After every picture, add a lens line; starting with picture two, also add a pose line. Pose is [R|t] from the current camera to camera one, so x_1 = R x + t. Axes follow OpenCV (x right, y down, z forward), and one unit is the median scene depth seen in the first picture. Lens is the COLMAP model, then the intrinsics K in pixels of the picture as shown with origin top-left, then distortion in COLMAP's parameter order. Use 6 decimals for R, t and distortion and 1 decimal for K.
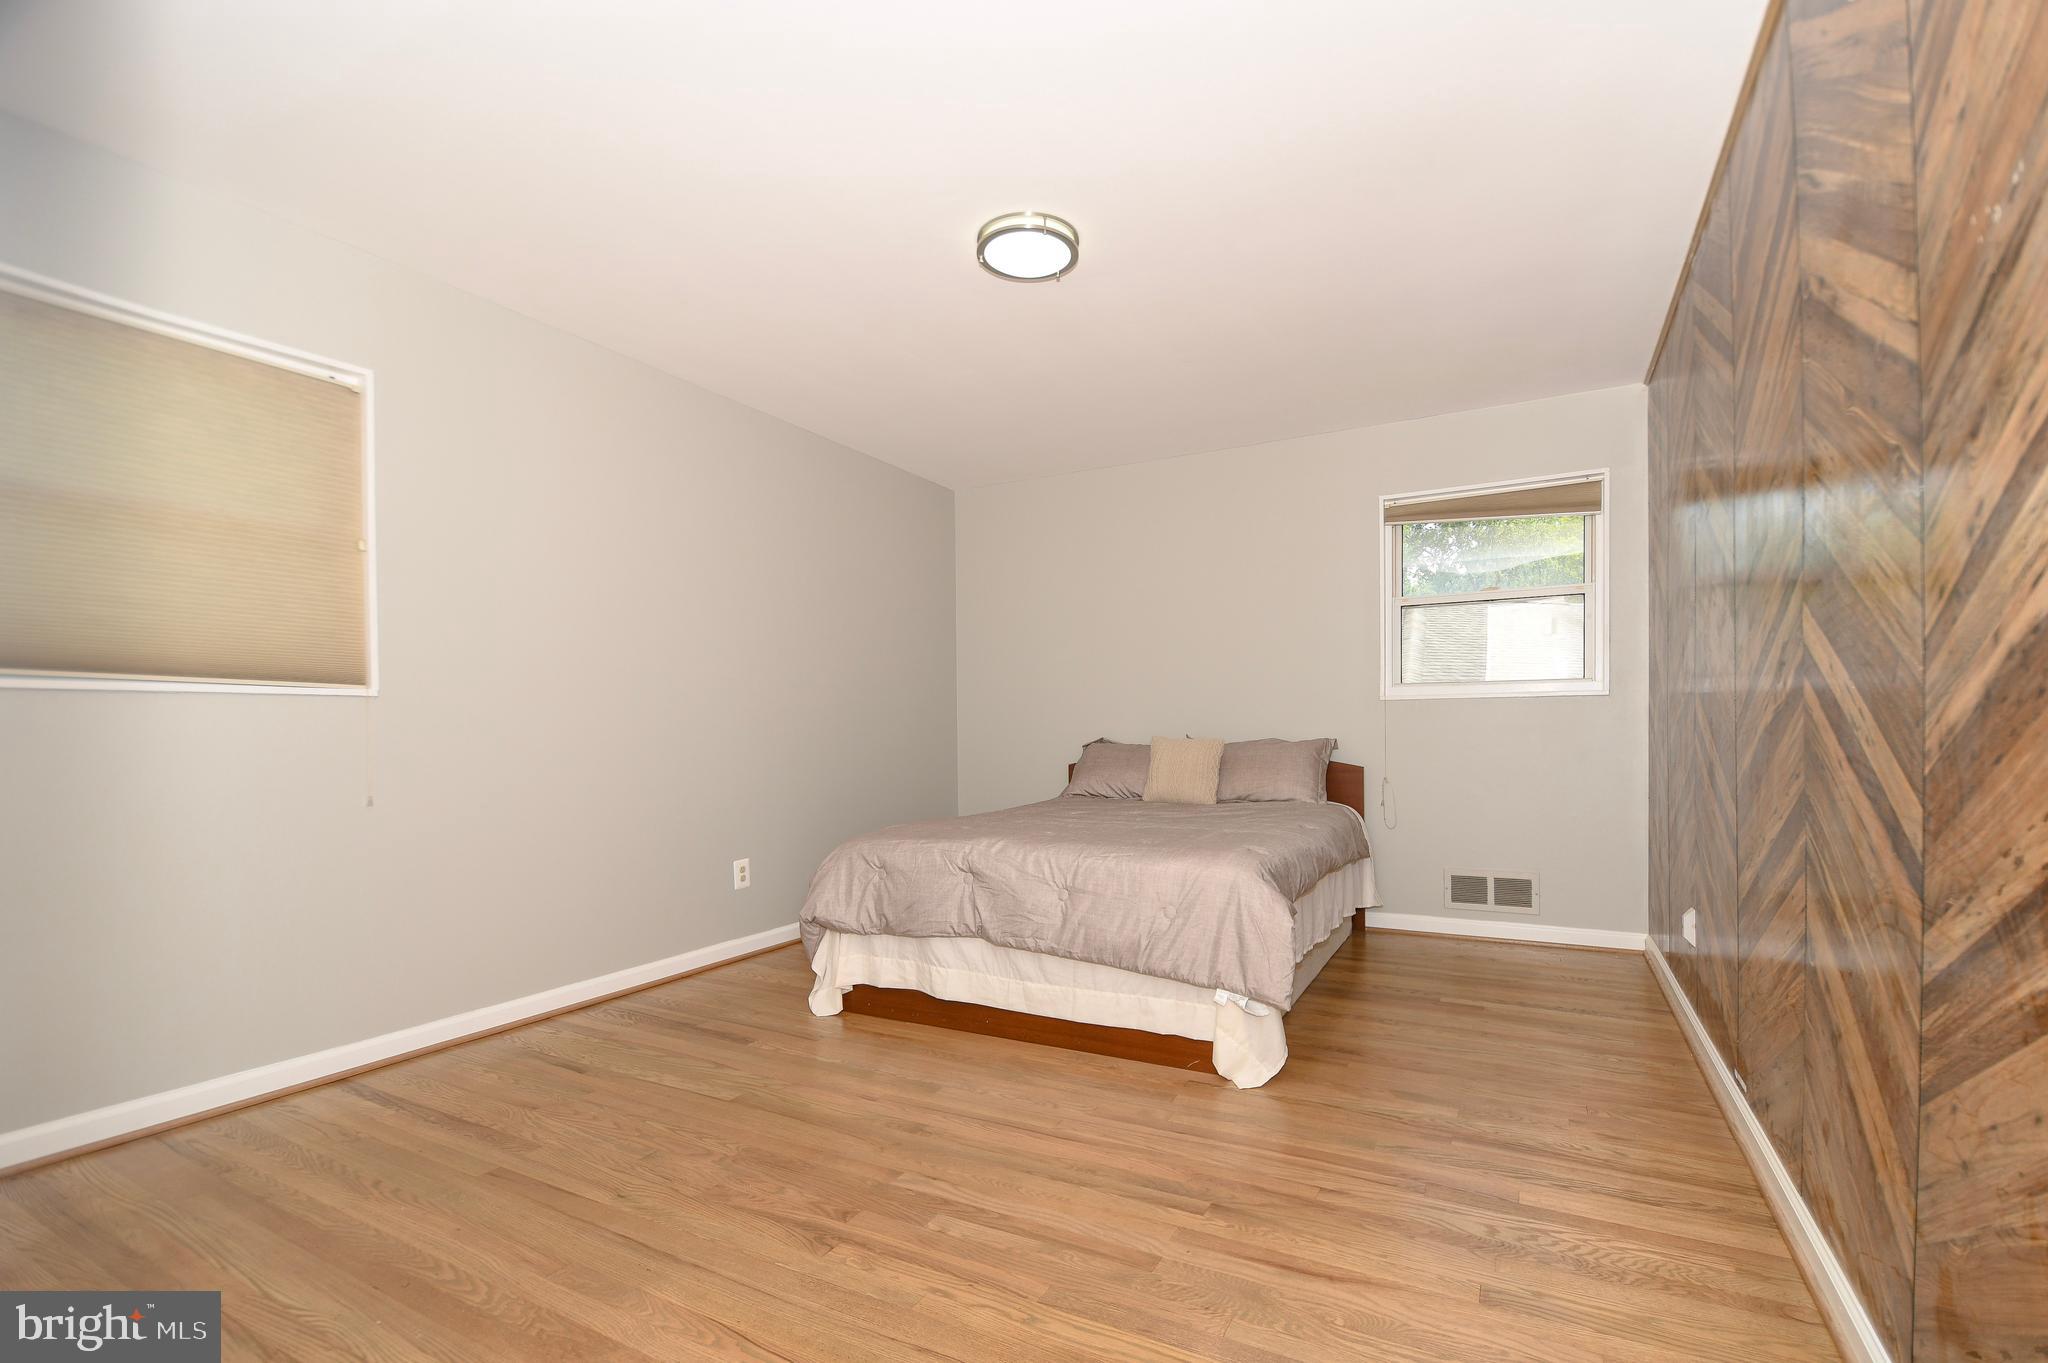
lens RADIAL K [[905.6, 0, 1058.0], [0, 905.6, 717.5], [0, 0, 1]] dist [0.024124, -0.032180]
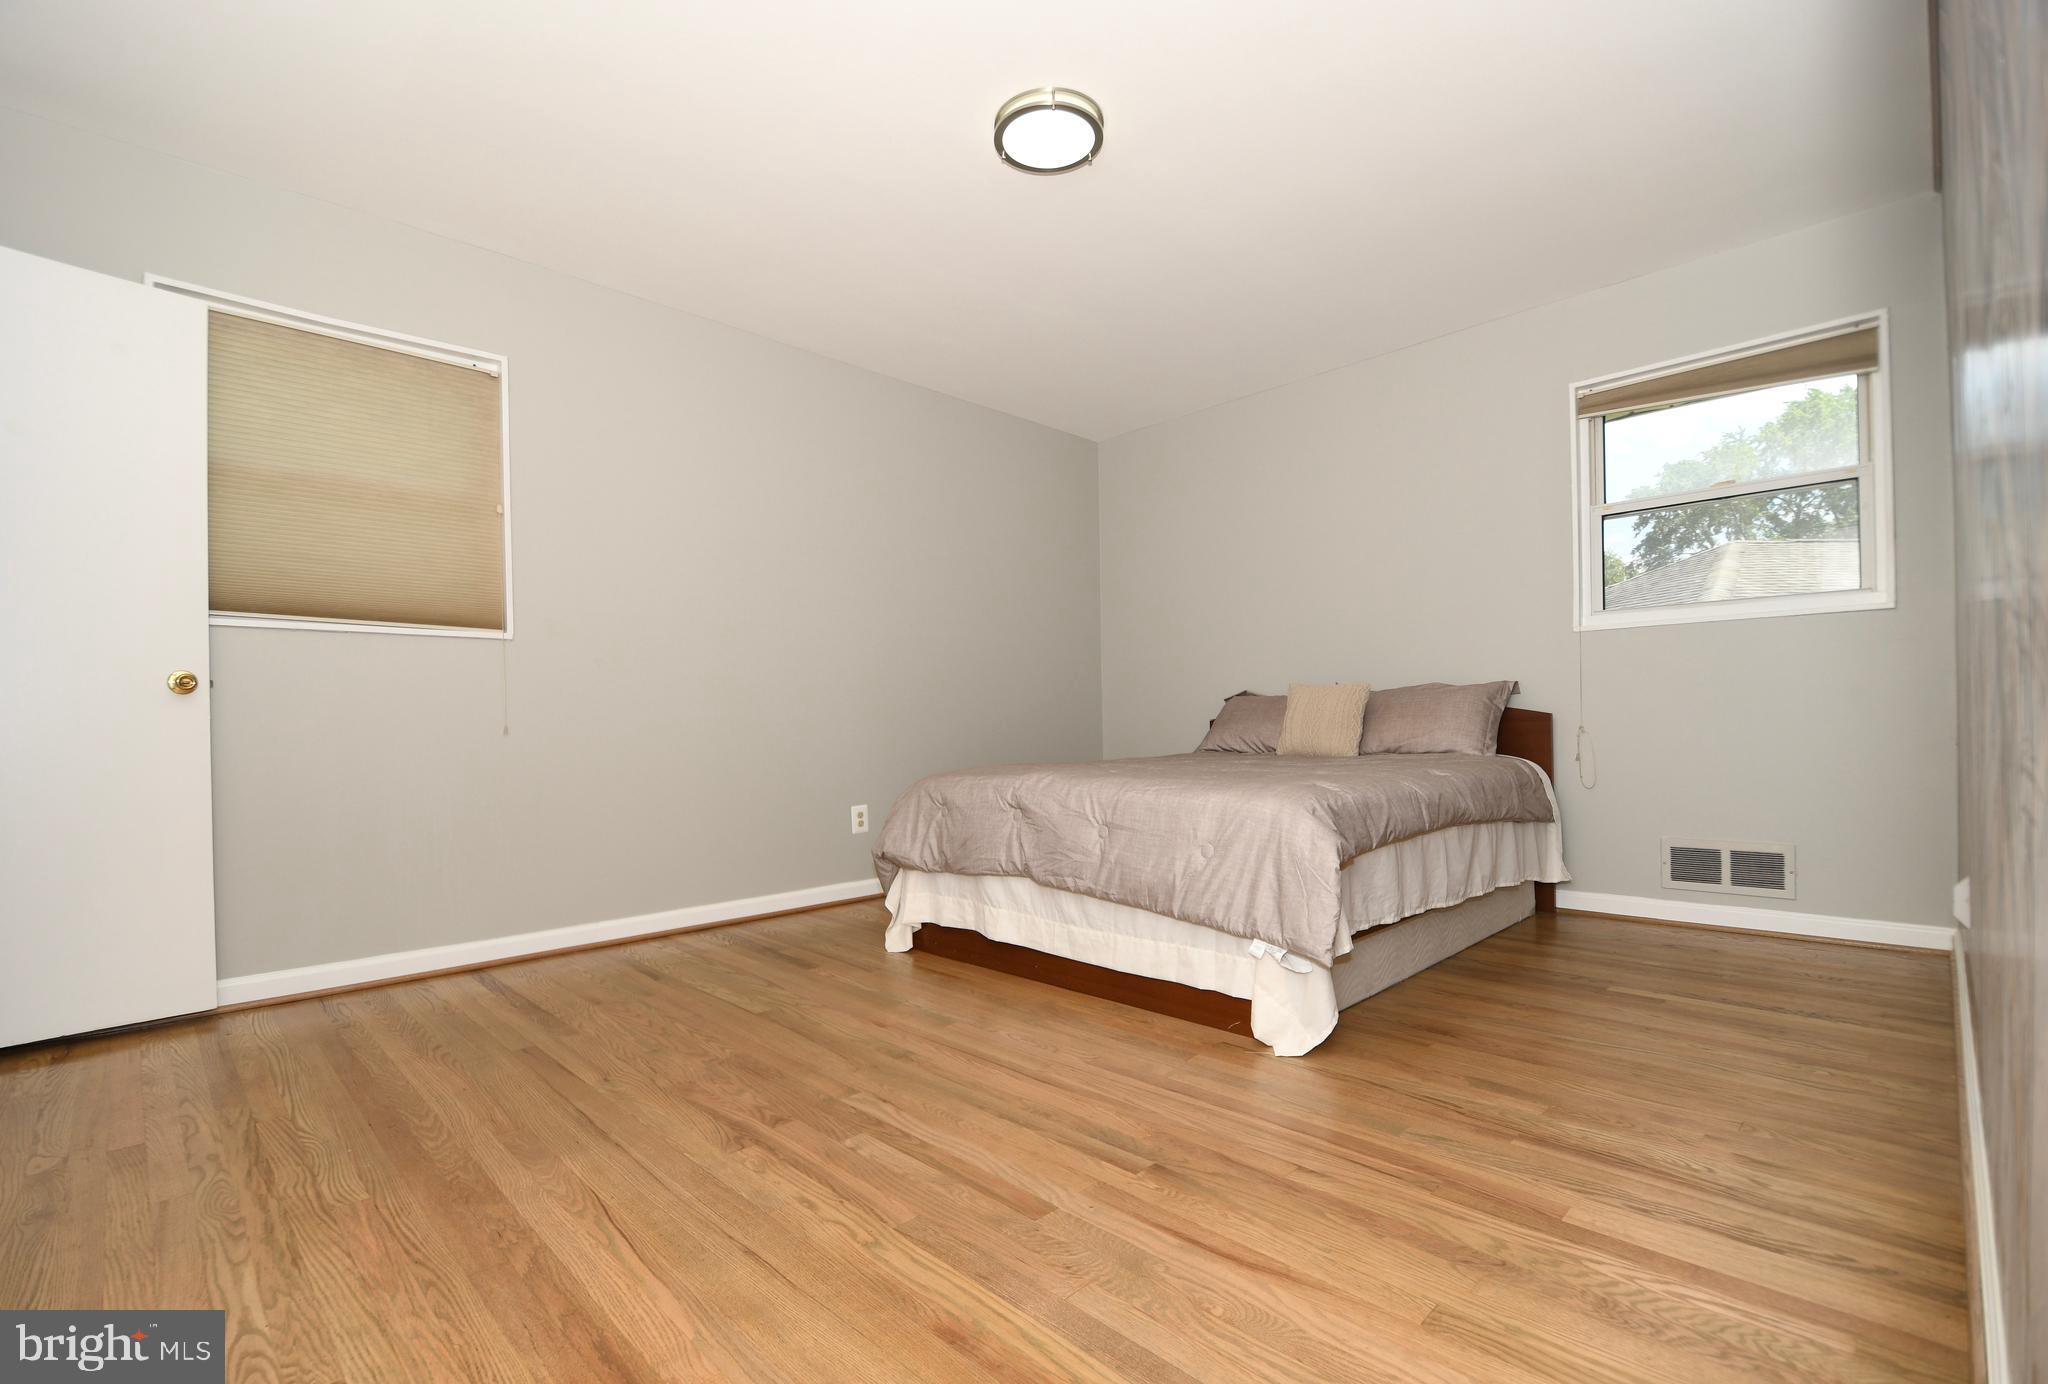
lens RADIAL K [[913.3, 0, 1021.4], [0, 913.3, 704.6], [0, 0, 1]] dist [0.014502, -0.022679]
pose [[0.951030, -0.012920, -0.308827, 0.218688], [0.011549, 0.999914, -0.006265, 0.073770], [0.308882, 0.002391, 0.951097, 0.098853]]
